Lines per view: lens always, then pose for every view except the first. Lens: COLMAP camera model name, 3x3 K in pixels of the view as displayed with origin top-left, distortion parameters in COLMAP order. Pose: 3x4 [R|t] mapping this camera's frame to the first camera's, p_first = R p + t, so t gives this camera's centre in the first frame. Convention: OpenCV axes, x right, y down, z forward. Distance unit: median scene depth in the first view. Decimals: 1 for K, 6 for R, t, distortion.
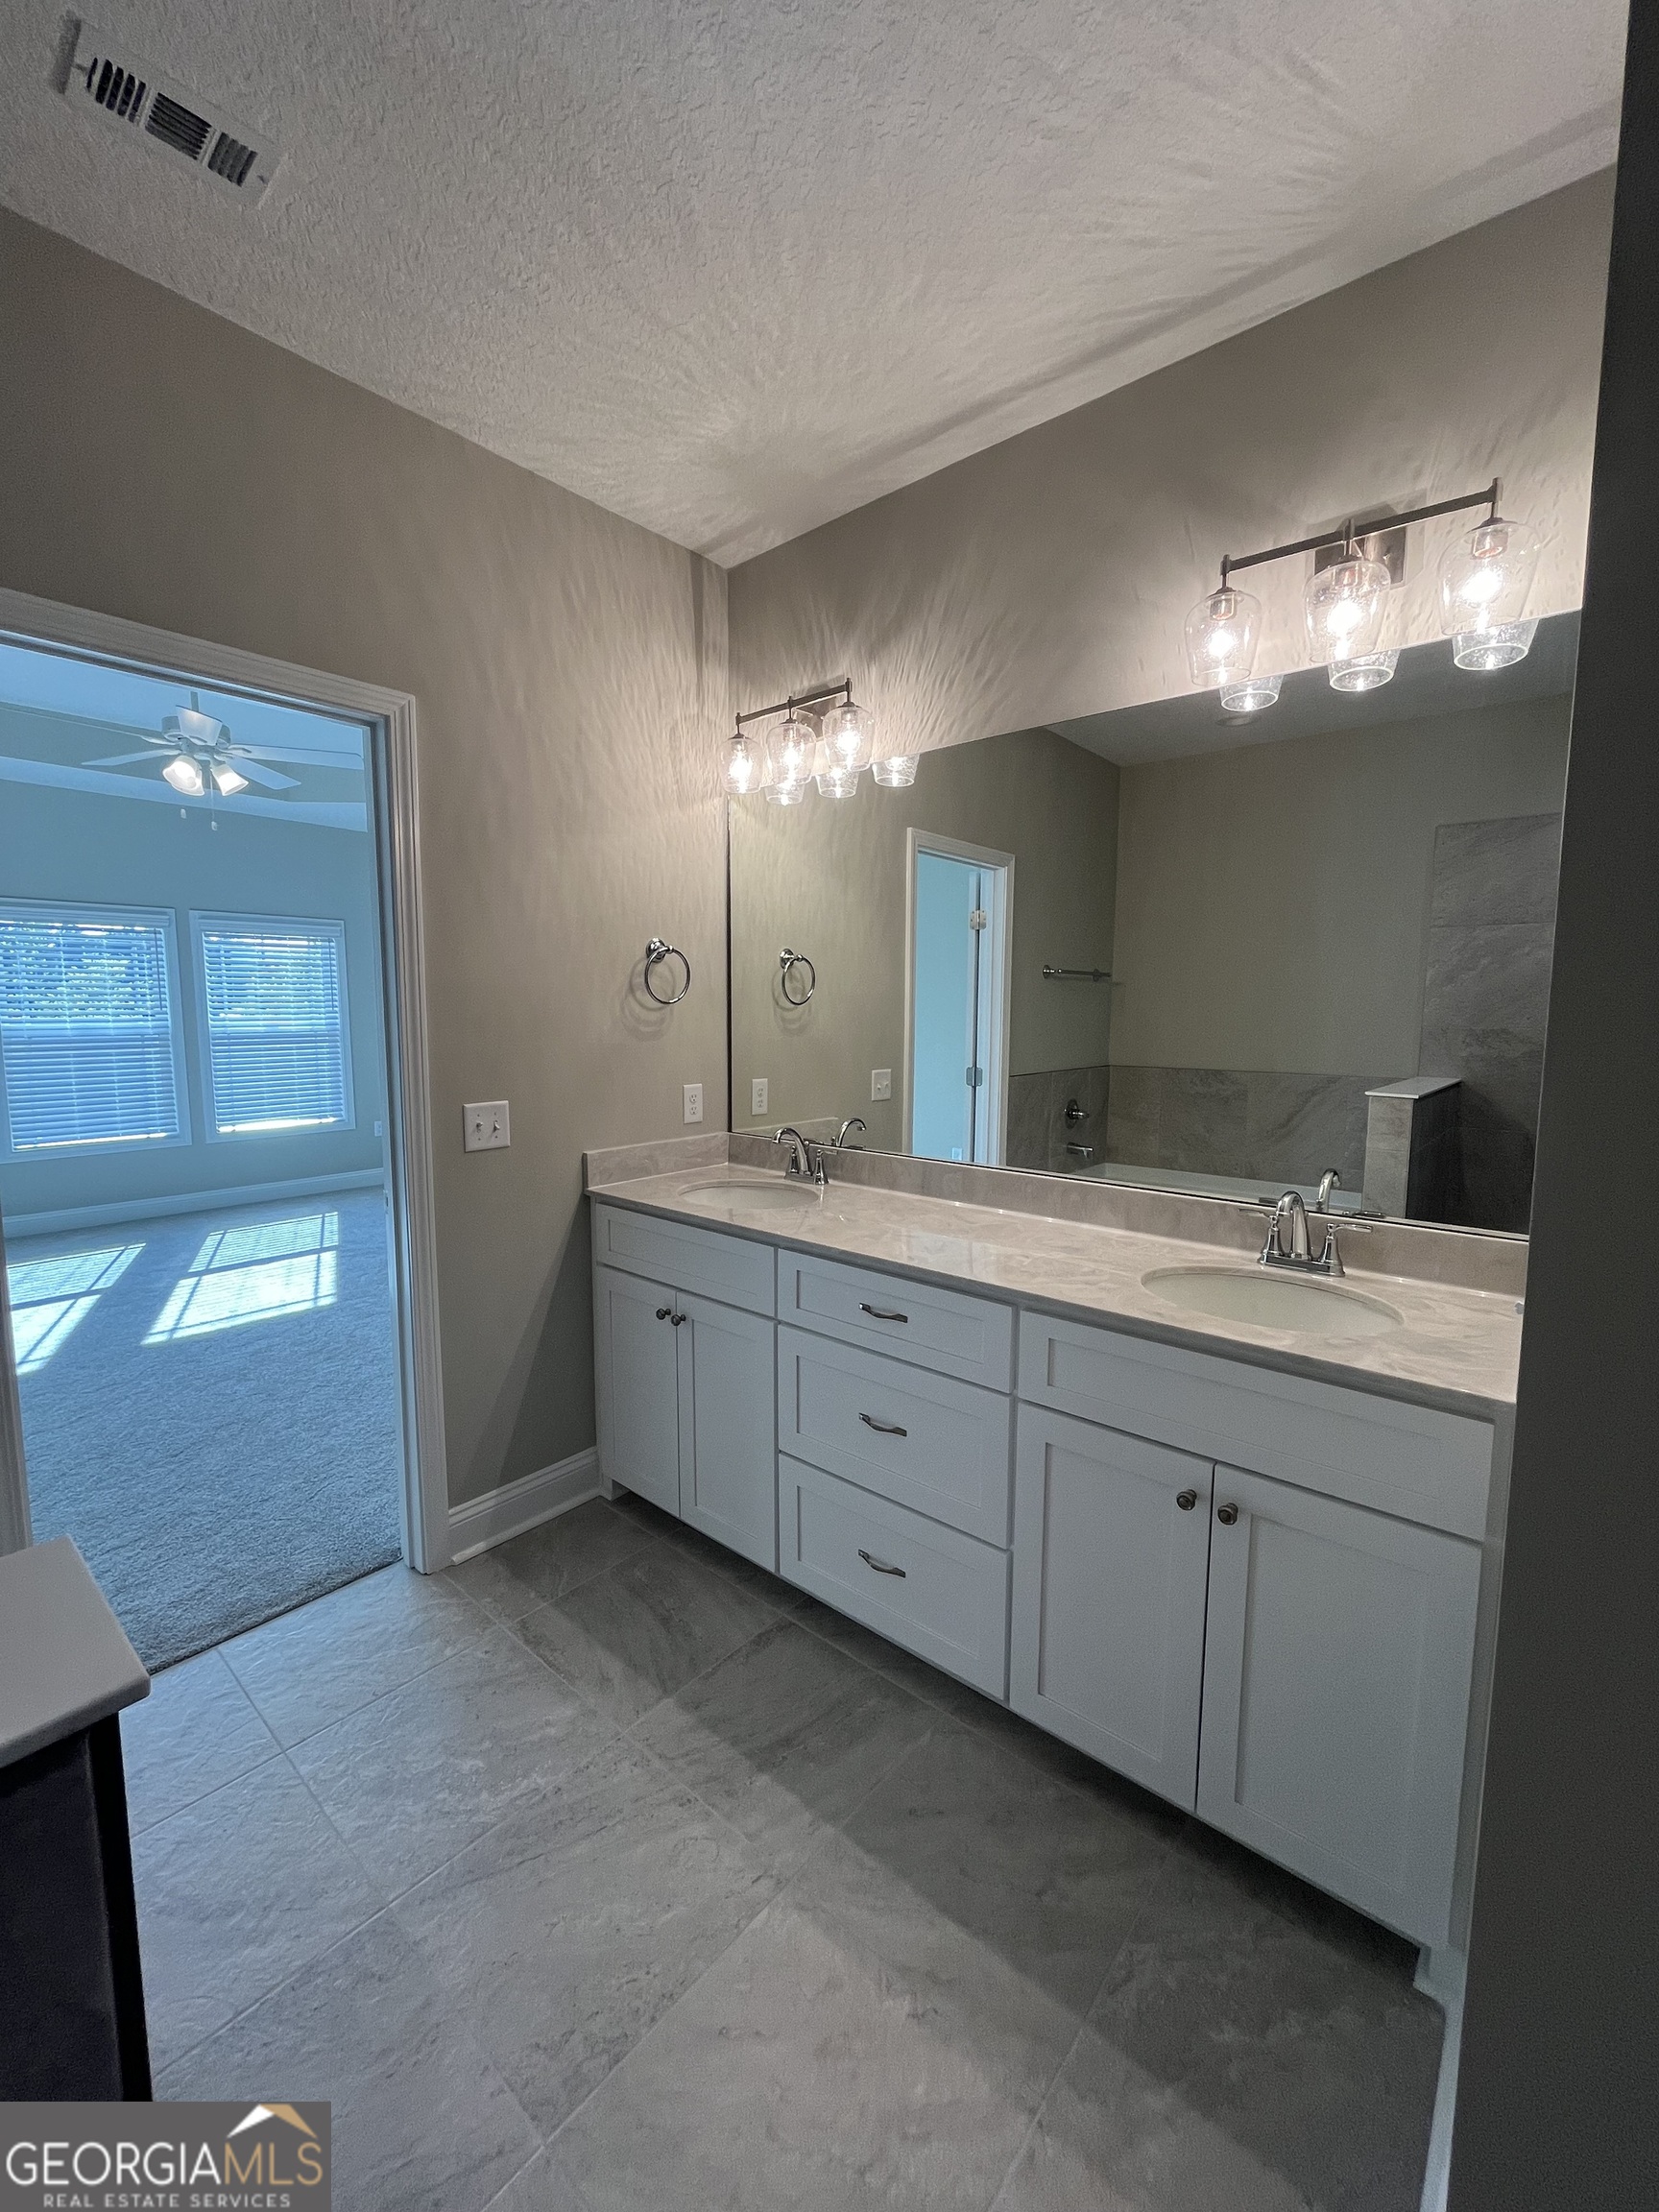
lens RADIAL K [[894.4, 0, 829.5], [0, 894.4, 1106.0], [0, 0, 1]] dist [0.001577, 0.000330]
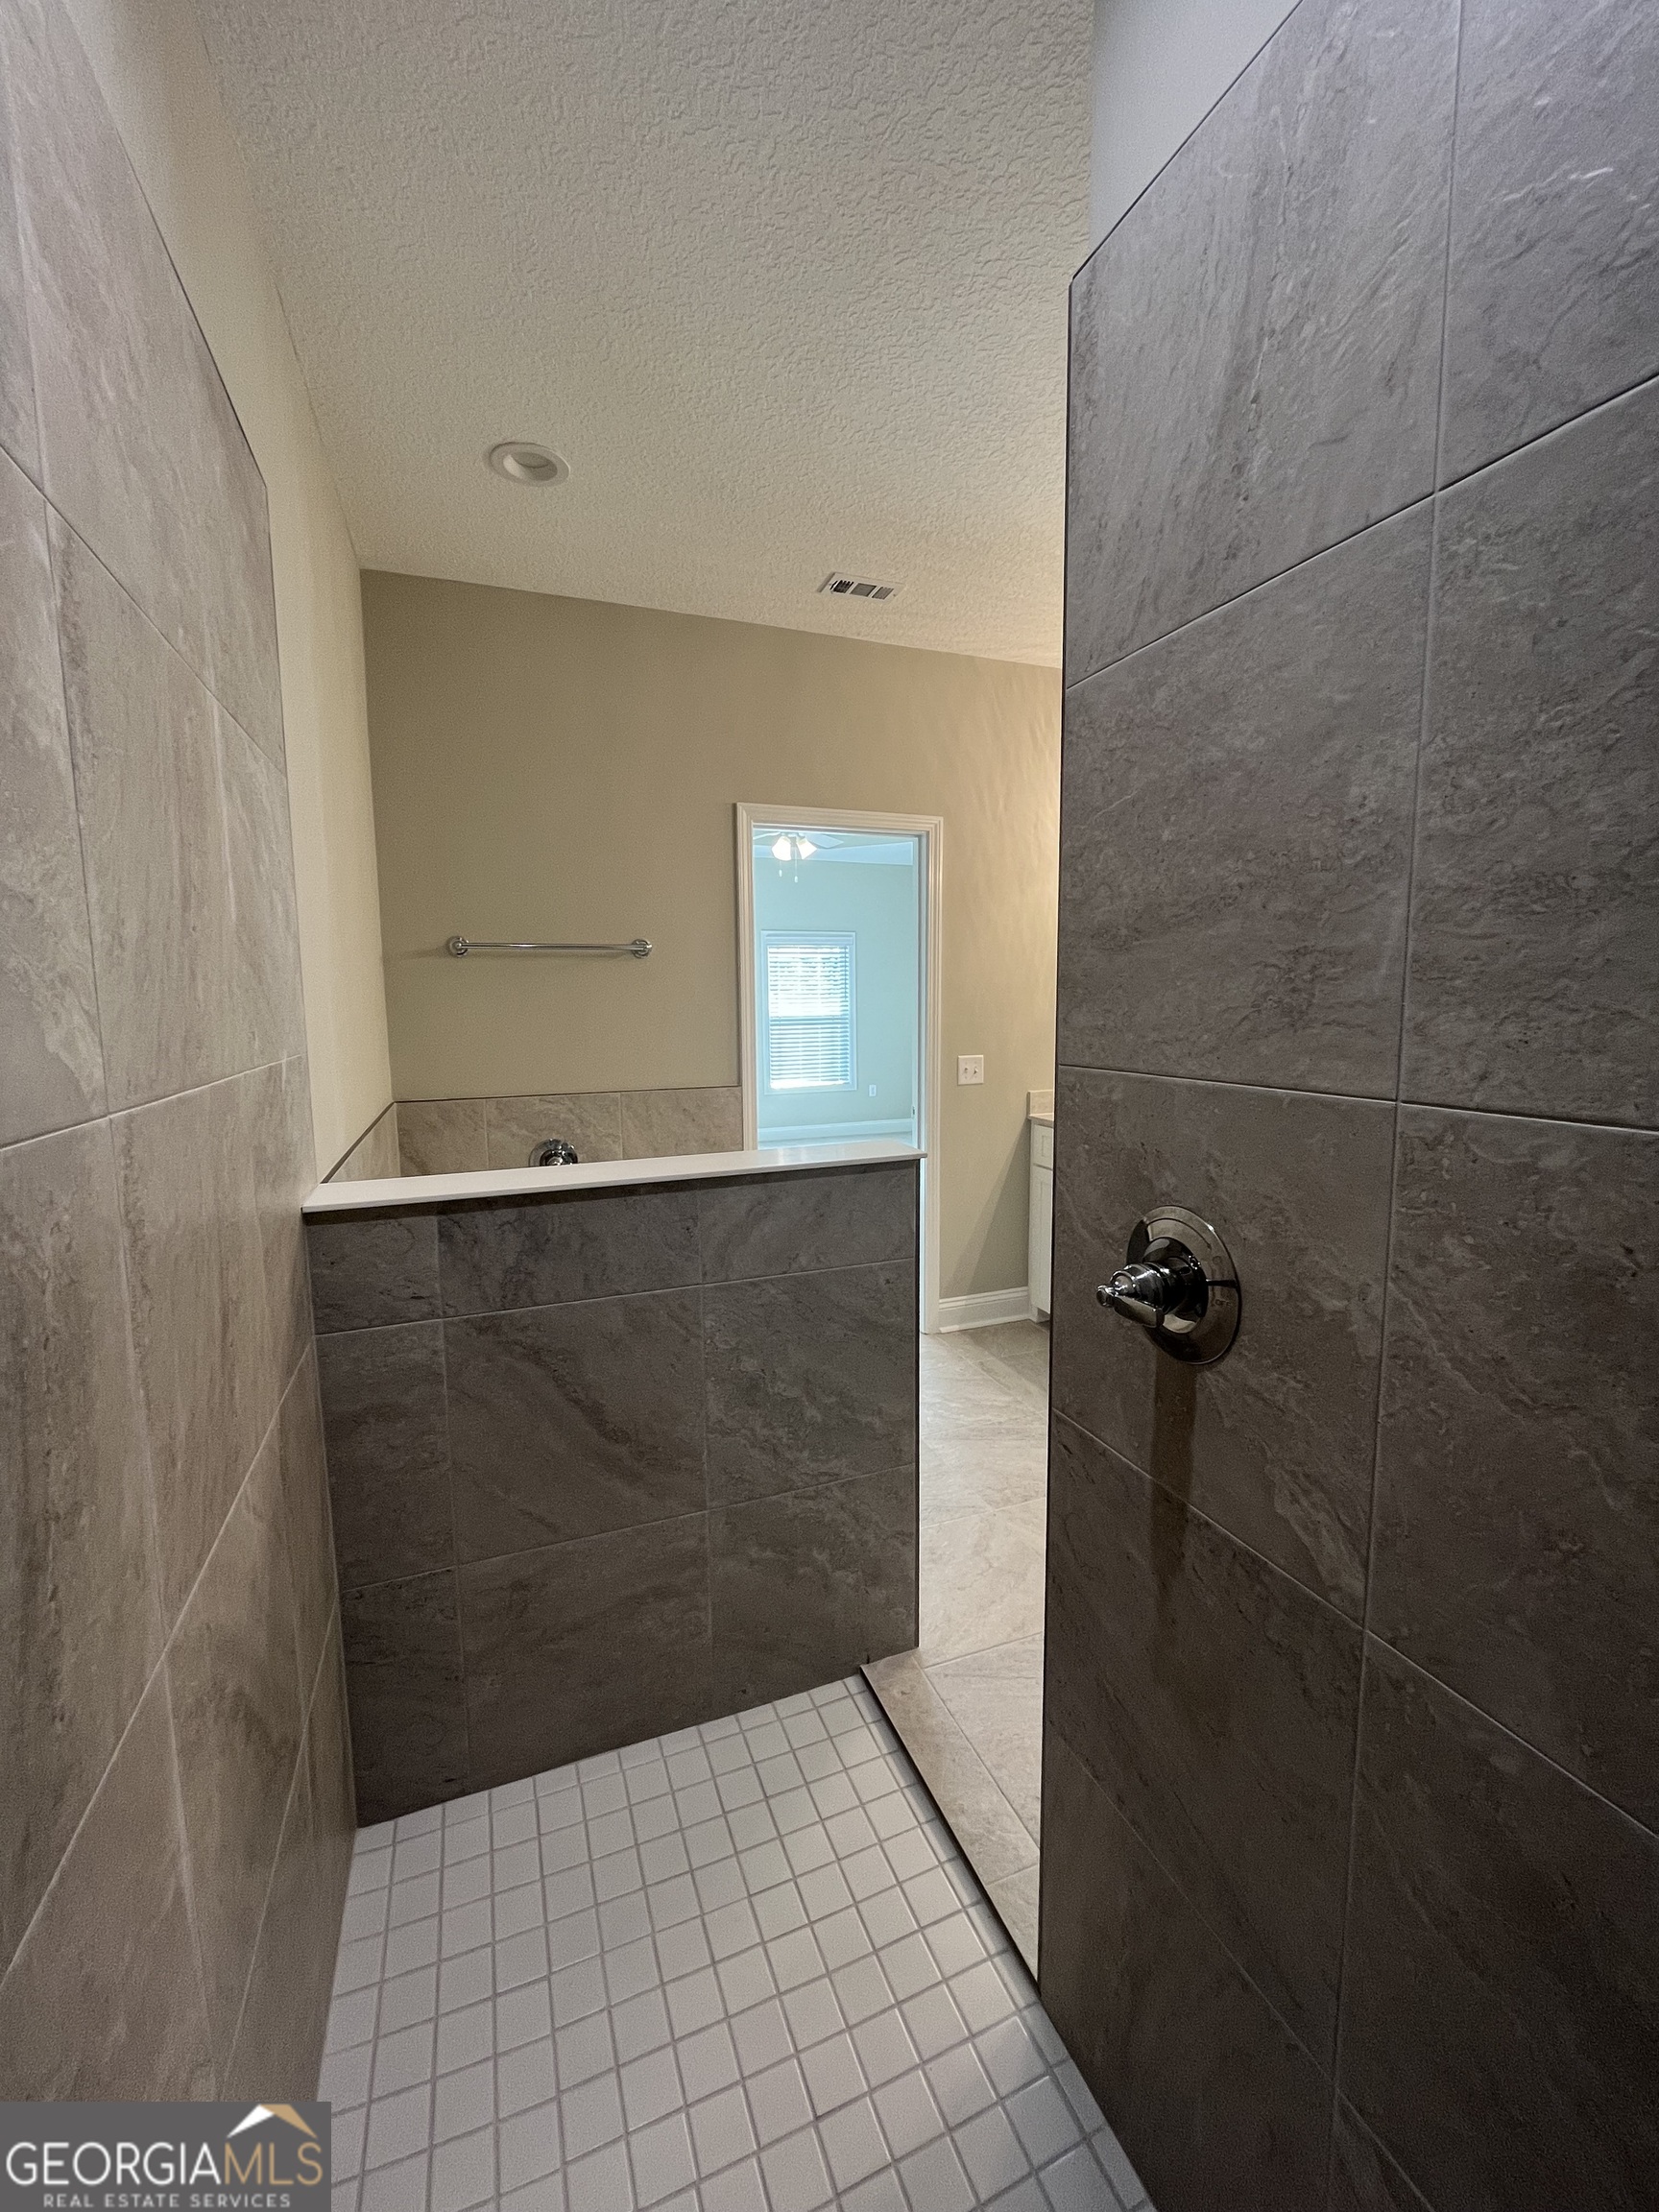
lens RADIAL K [[912.6, 0, 826.7], [0, 912.6, 1094.1], [0, 0, 1]] dist [-0.016510, -0.000207]
pose [[0.884311, 0.039785, -0.465199, 0.154367], [-0.040536, 0.999143, 0.008393, 0.060708], [0.465135, 0.011436, 0.885166, -0.571609]]
